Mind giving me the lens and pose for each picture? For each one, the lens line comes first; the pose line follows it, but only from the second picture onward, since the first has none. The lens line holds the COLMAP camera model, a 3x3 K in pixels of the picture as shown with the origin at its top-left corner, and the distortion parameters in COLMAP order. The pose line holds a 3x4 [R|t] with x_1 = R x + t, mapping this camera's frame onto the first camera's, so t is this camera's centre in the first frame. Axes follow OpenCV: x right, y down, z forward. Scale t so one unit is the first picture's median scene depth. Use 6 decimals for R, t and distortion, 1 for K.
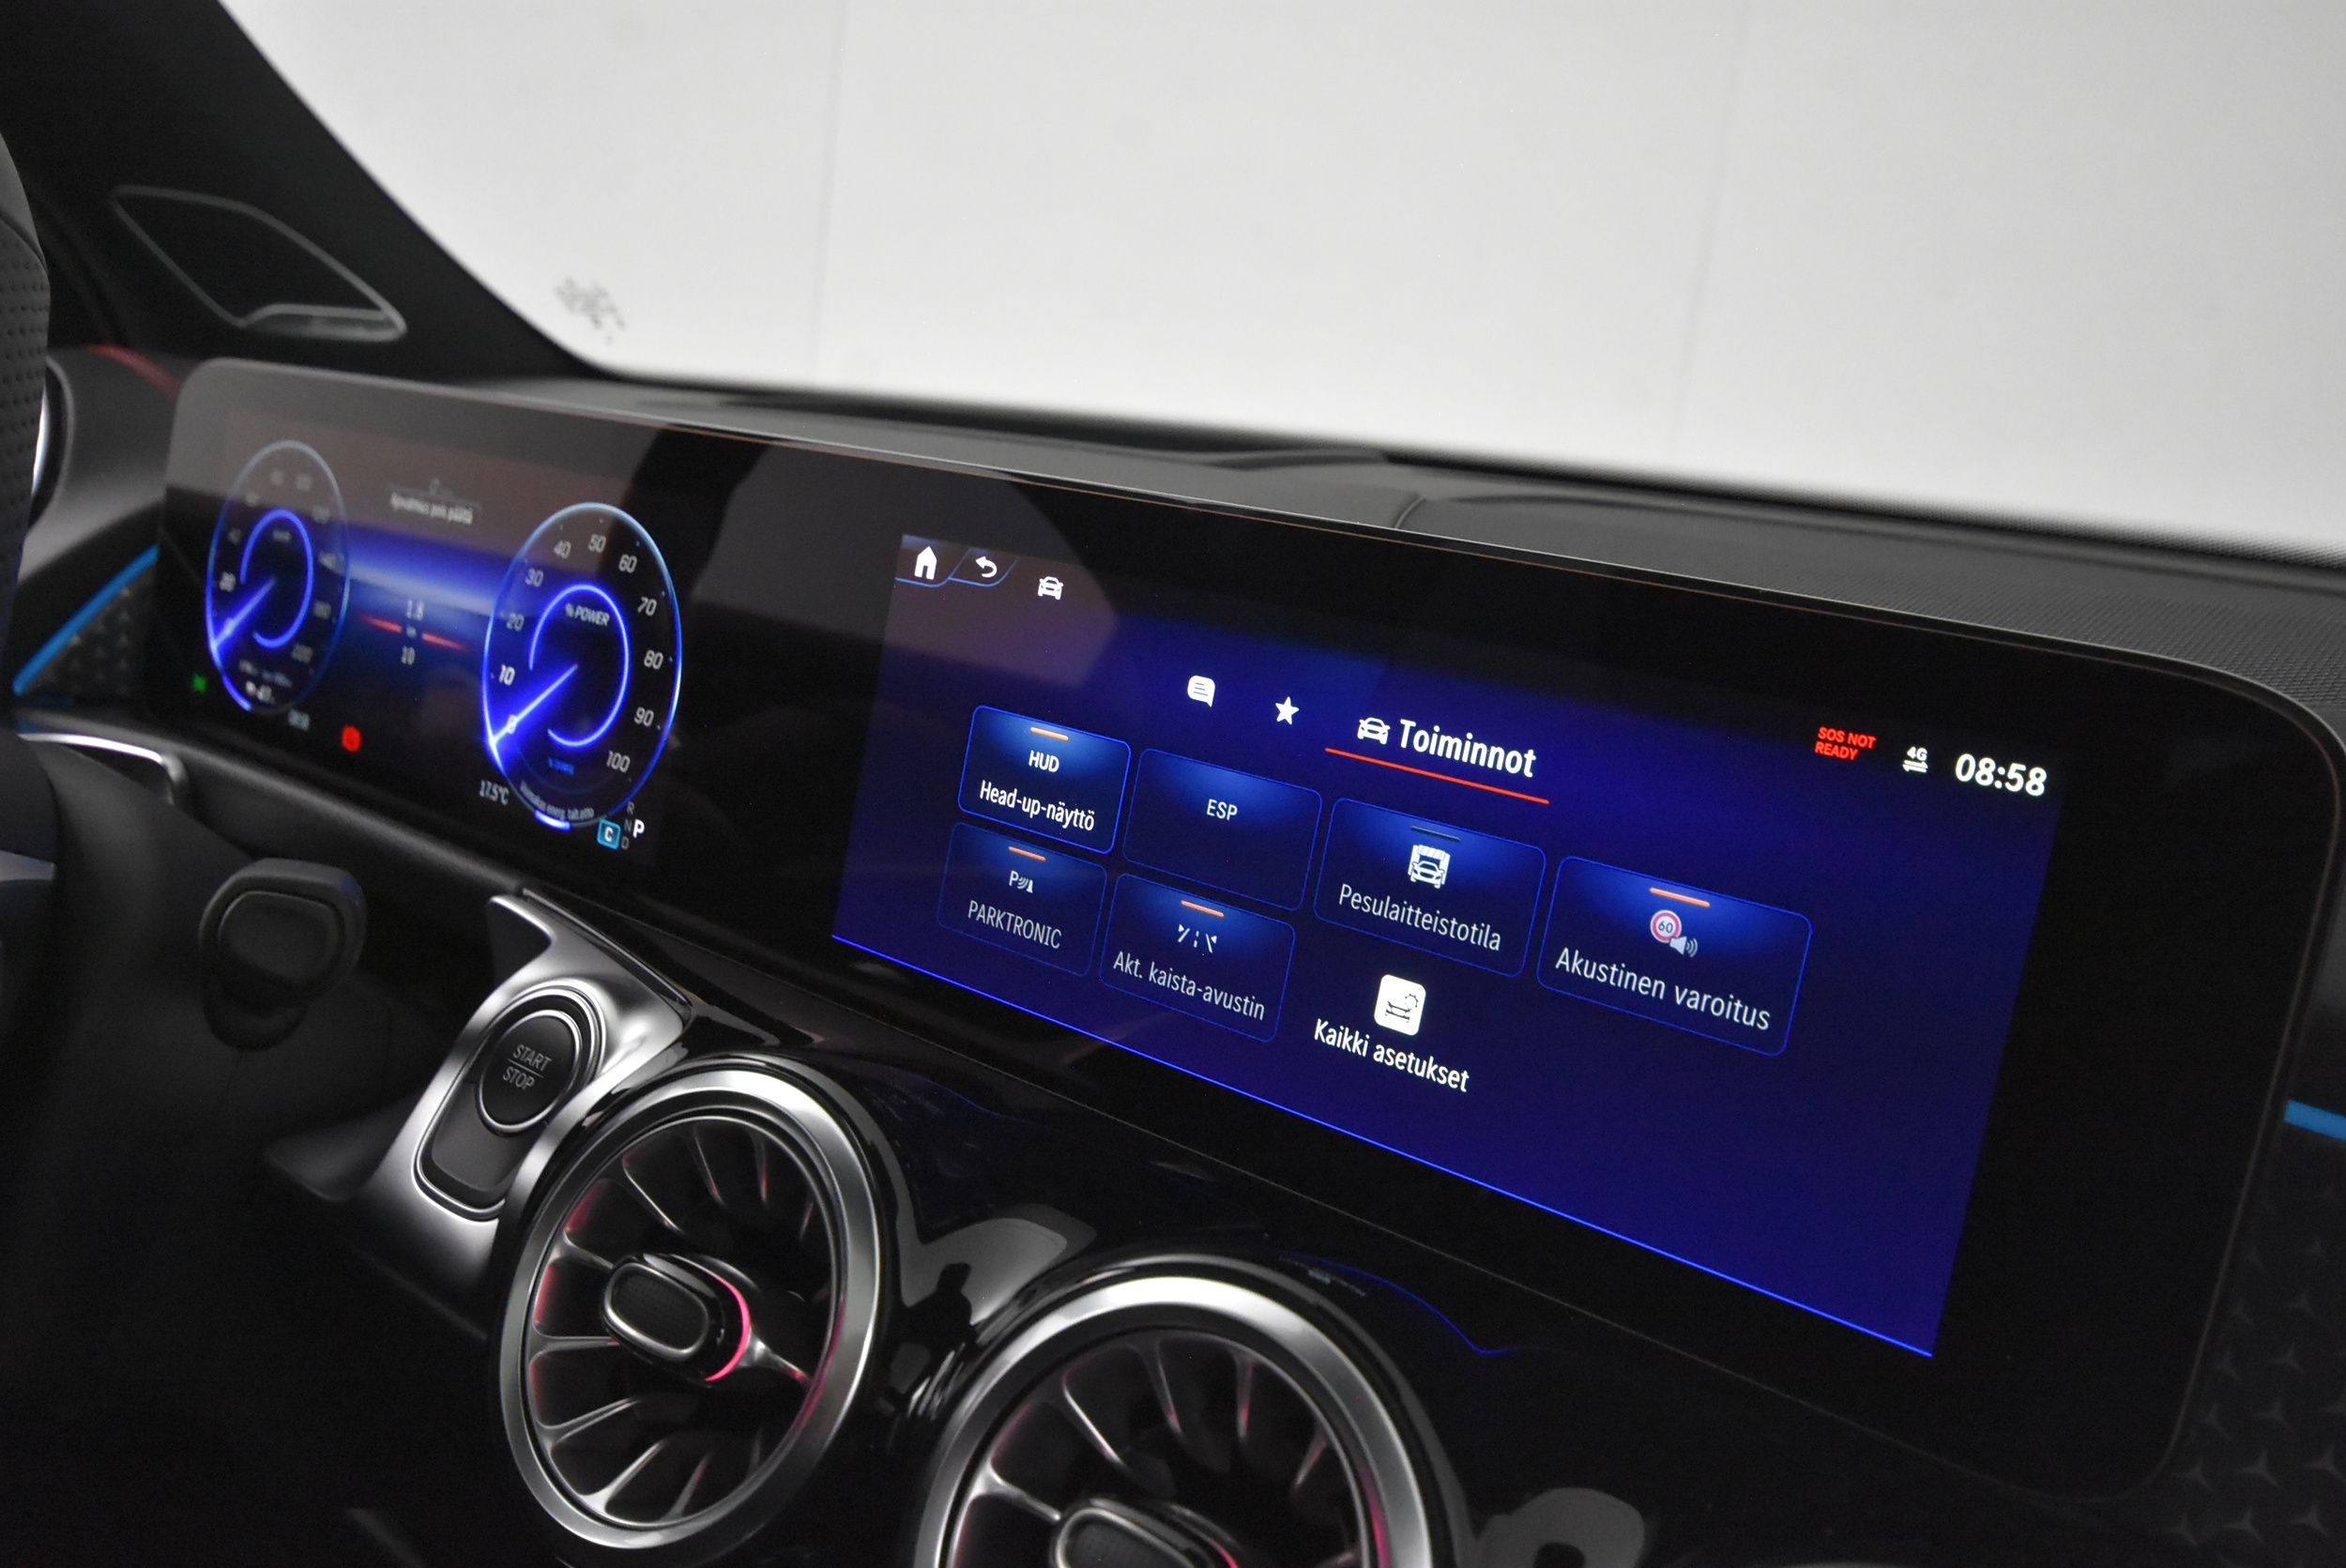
lens RADIAL K [[1900.2, 0, 1155.3], [0, 1900.2, 797.6], [0, 0, 1]] dist [0.005013, -0.000527]
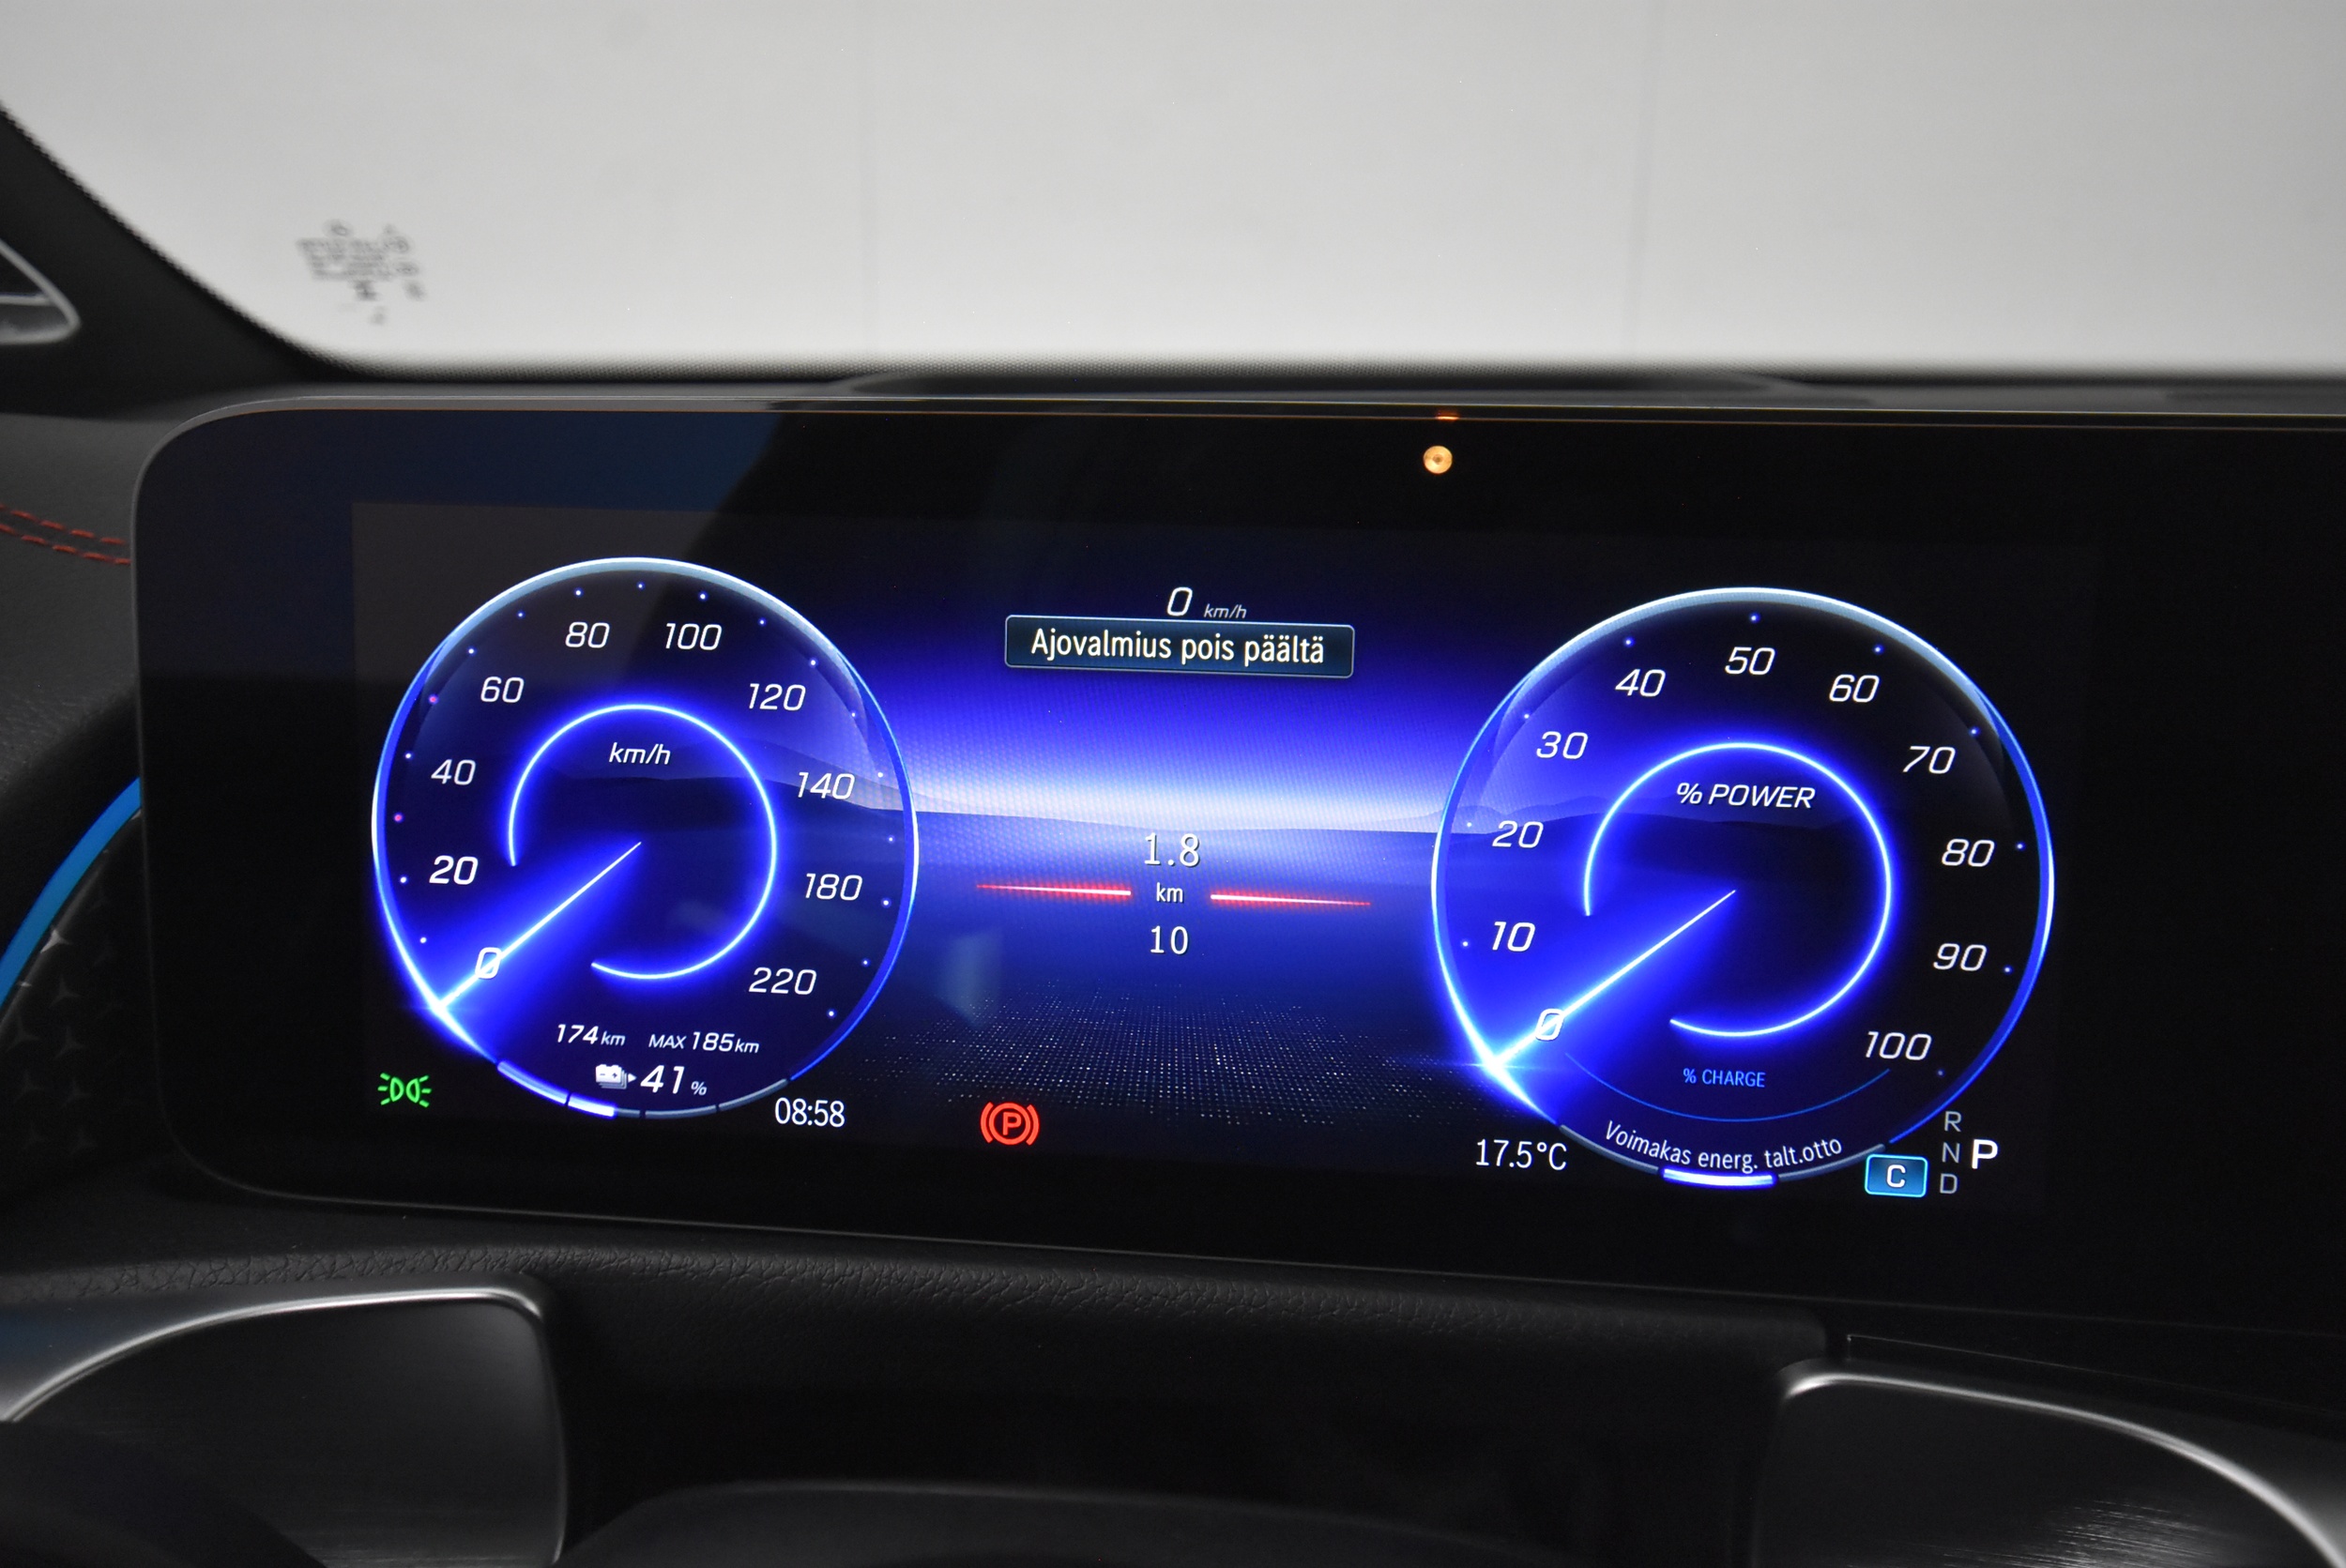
lens RADIAL K [[1606.5, 0, 1176.6], [0, 1606.5, 770.9], [0, 0, 1]] dist [0.007951, 0.006317]
pose [[0.831055, -0.219906, 0.510870, -0.648220], [0.186328, 0.975519, 0.116808, -0.181886], [-0.524050, -0.001884, 0.851685, 0.682966]]
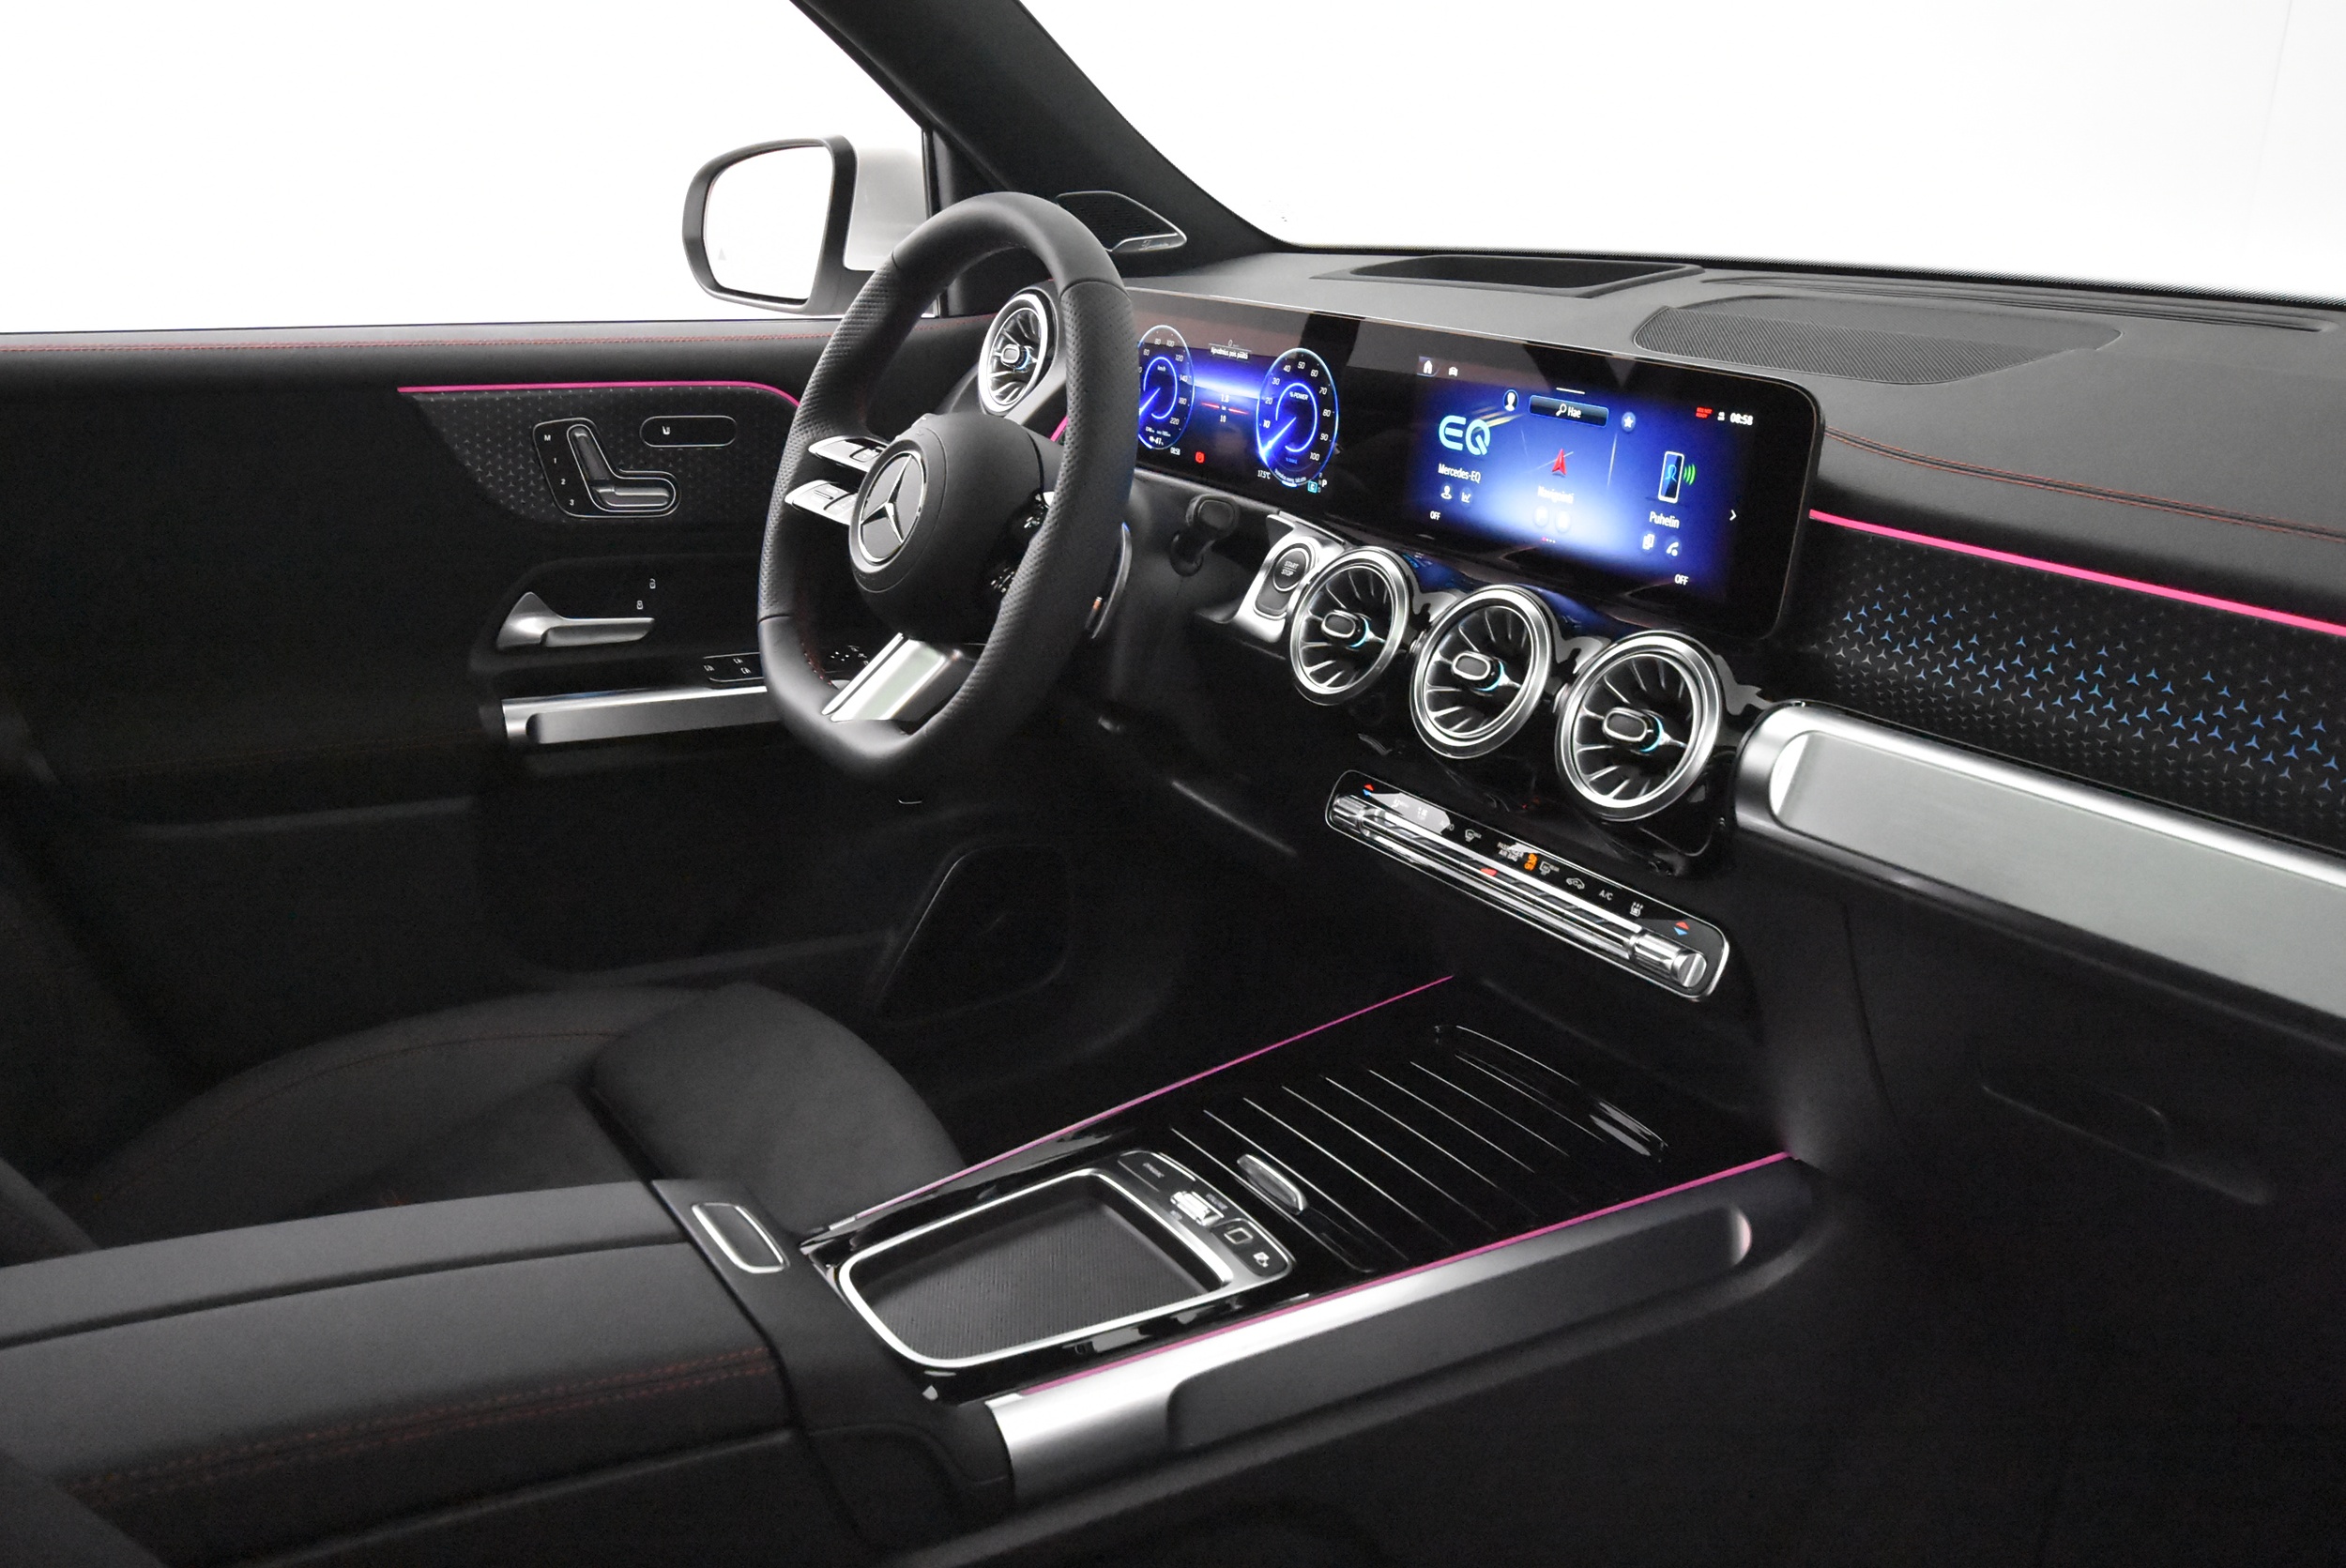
lens RADIAL K [[1900.2, 0, 1163.1], [0, 1900.2, 793.0], [0, 0, 1]] dist [0.005013, -0.000527]
pose [[0.940235, -0.011601, -0.340328, 0.343346], [0.059143, 0.989794, 0.129655, 0.077177], [0.335350, -0.142035, 0.931325, -1.334779]]
